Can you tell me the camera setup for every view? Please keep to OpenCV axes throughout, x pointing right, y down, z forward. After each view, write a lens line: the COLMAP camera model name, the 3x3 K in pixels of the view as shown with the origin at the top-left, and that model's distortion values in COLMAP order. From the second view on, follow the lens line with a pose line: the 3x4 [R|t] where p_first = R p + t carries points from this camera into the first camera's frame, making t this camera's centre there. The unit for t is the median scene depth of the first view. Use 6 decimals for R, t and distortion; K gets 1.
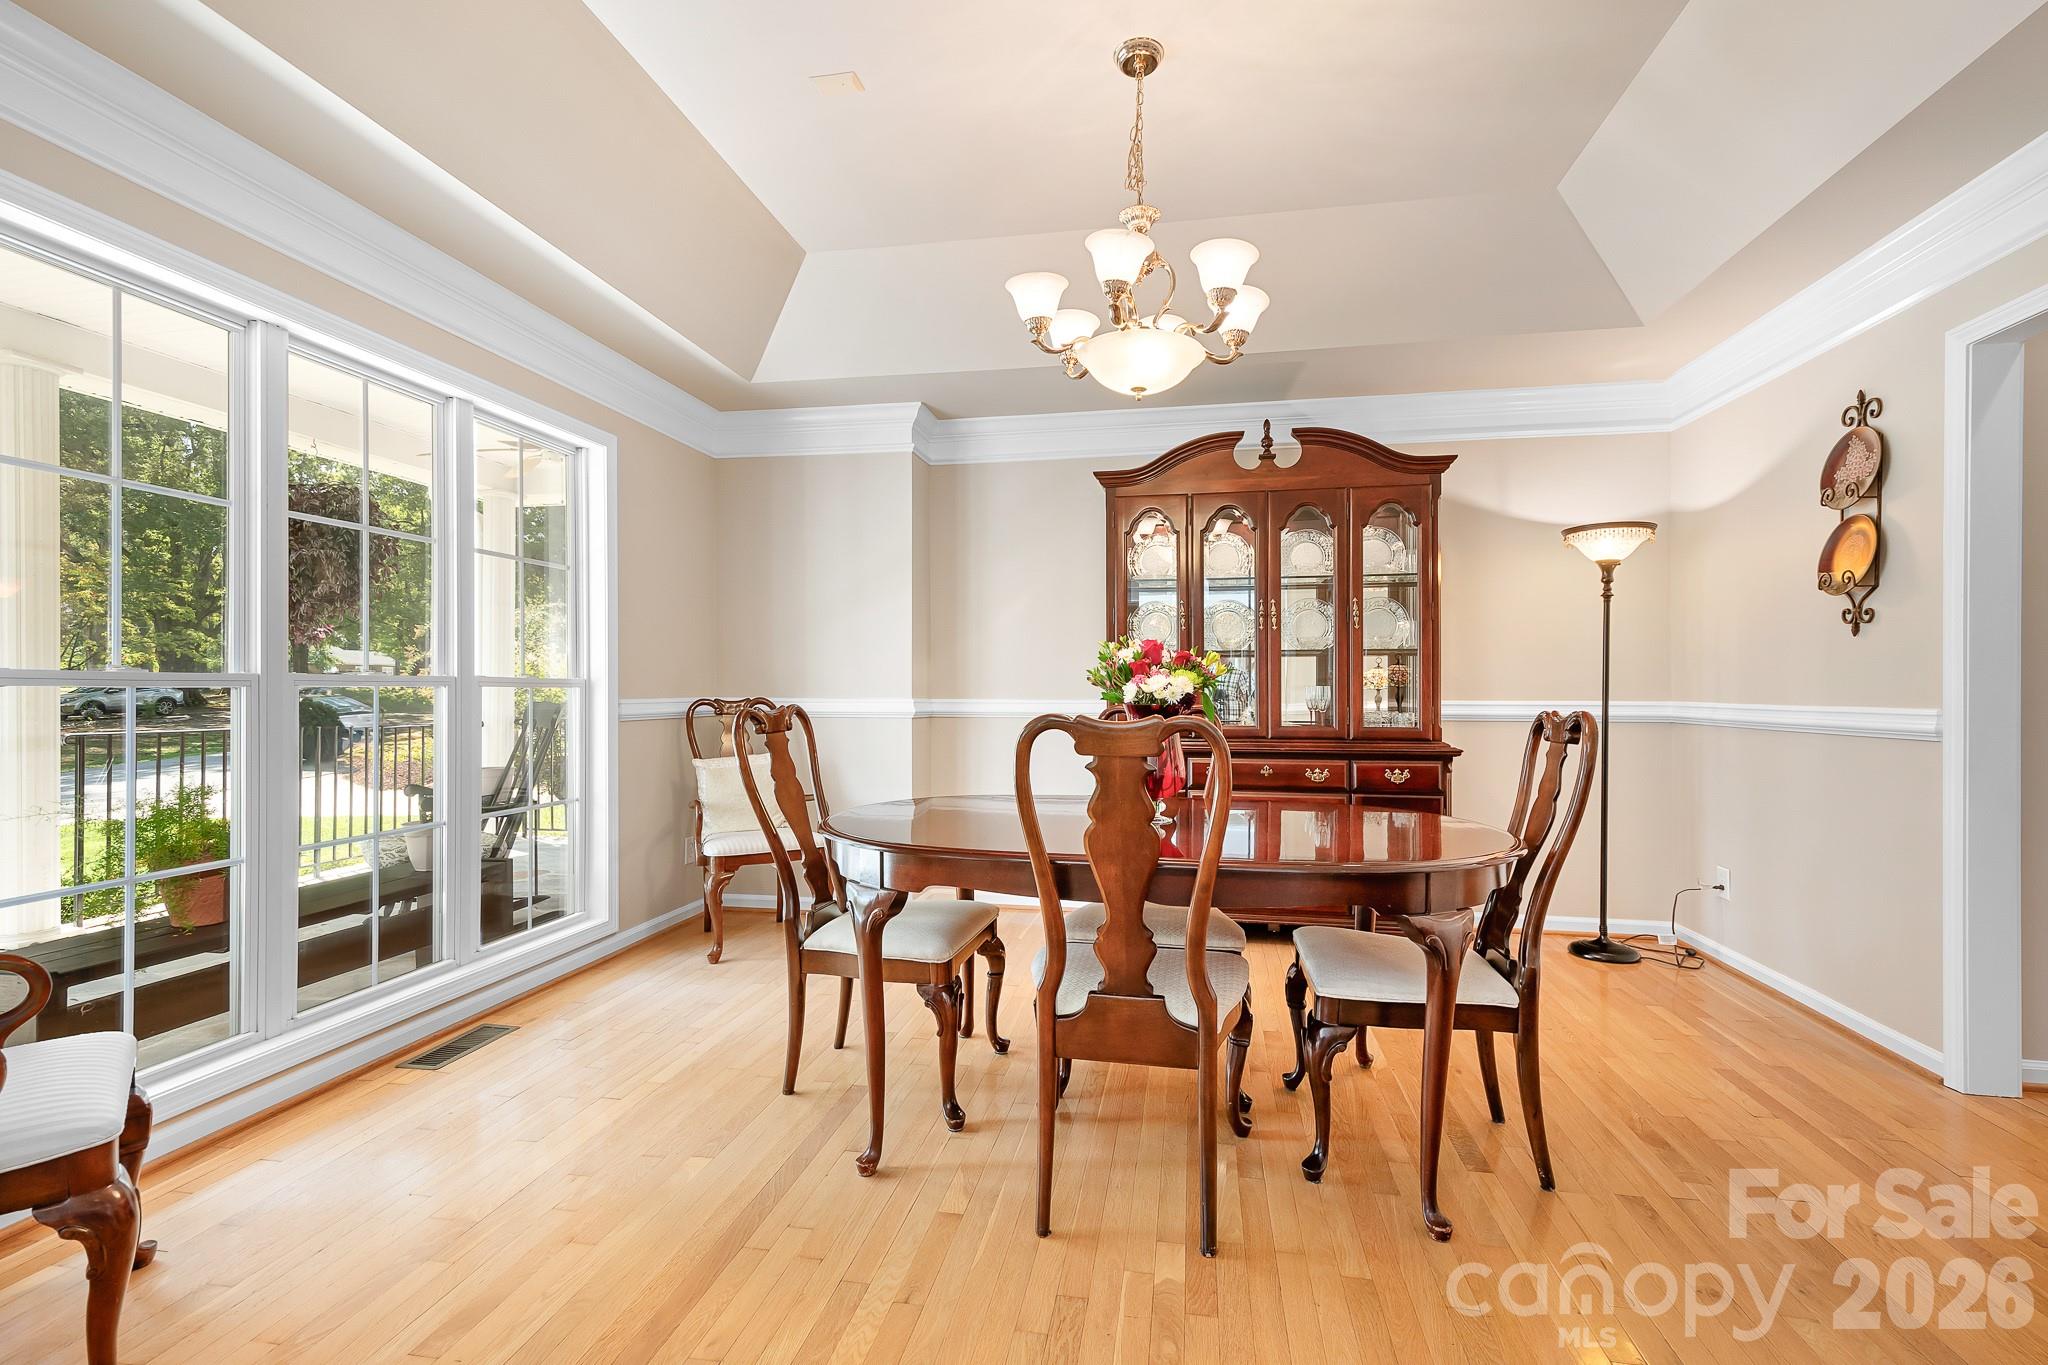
lens RADIAL K [[919.4, 0, 1034.1], [0, 919.4, 691.3], [0, 0, 1]] dist [0.013415, -0.002146]
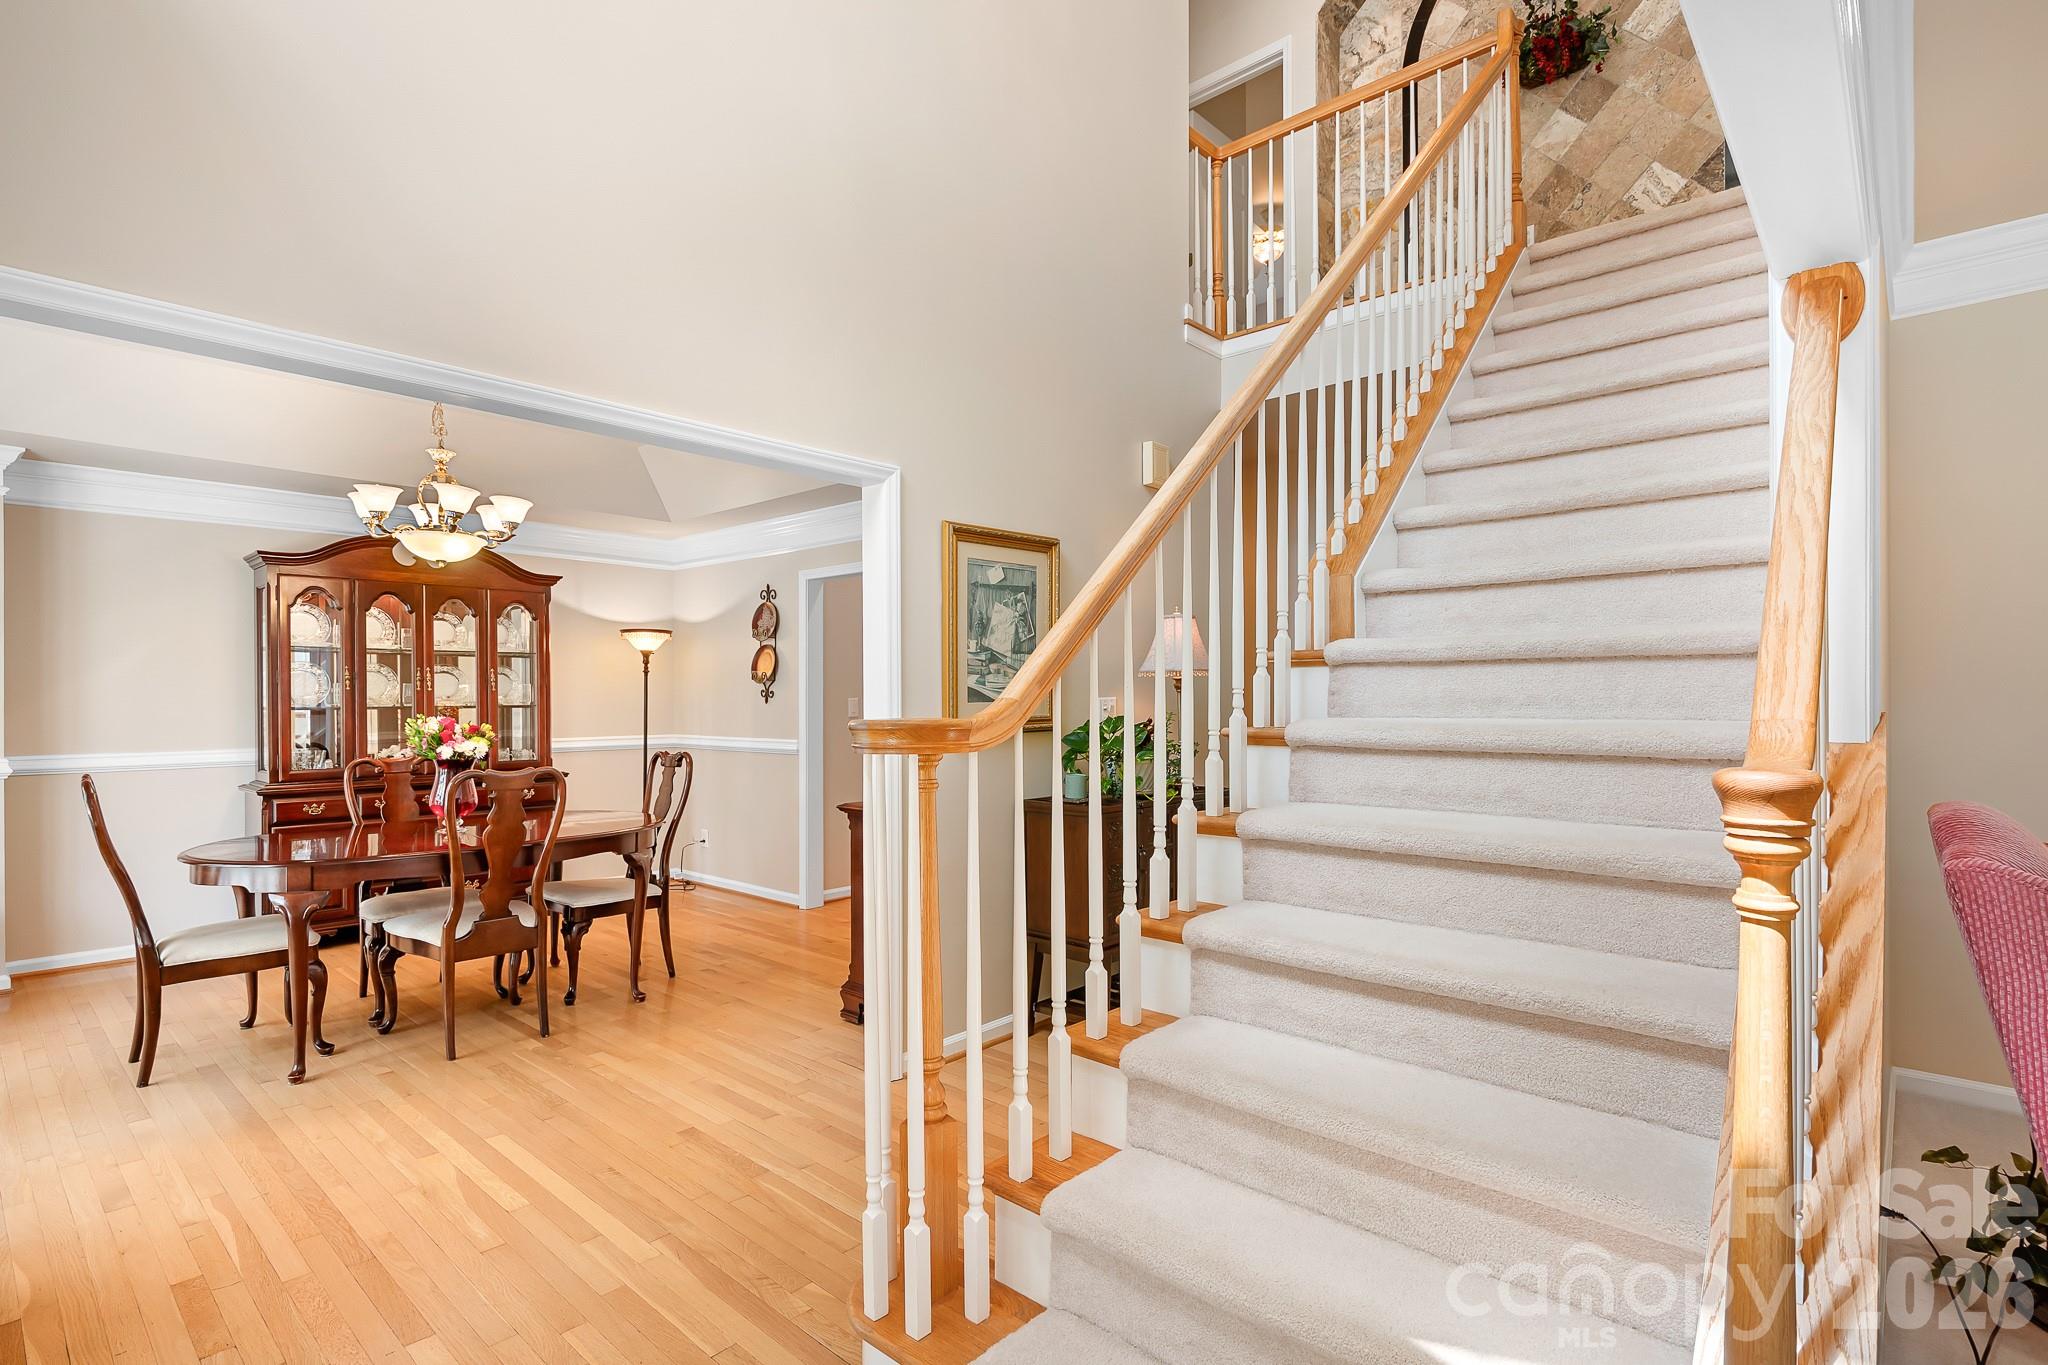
lens RADIAL K [[958.8, 0, 1032.3], [0, 958.8, 698.6], [0, 0, 1]] dist [0.002750, -0.001068]
pose [[0.508137, -0.002124, 0.861274, -0.623437], [0.004082, 0.999992, 0.000058, -0.067893], [-0.861267, 0.003487, 0.508141, -0.564778]]
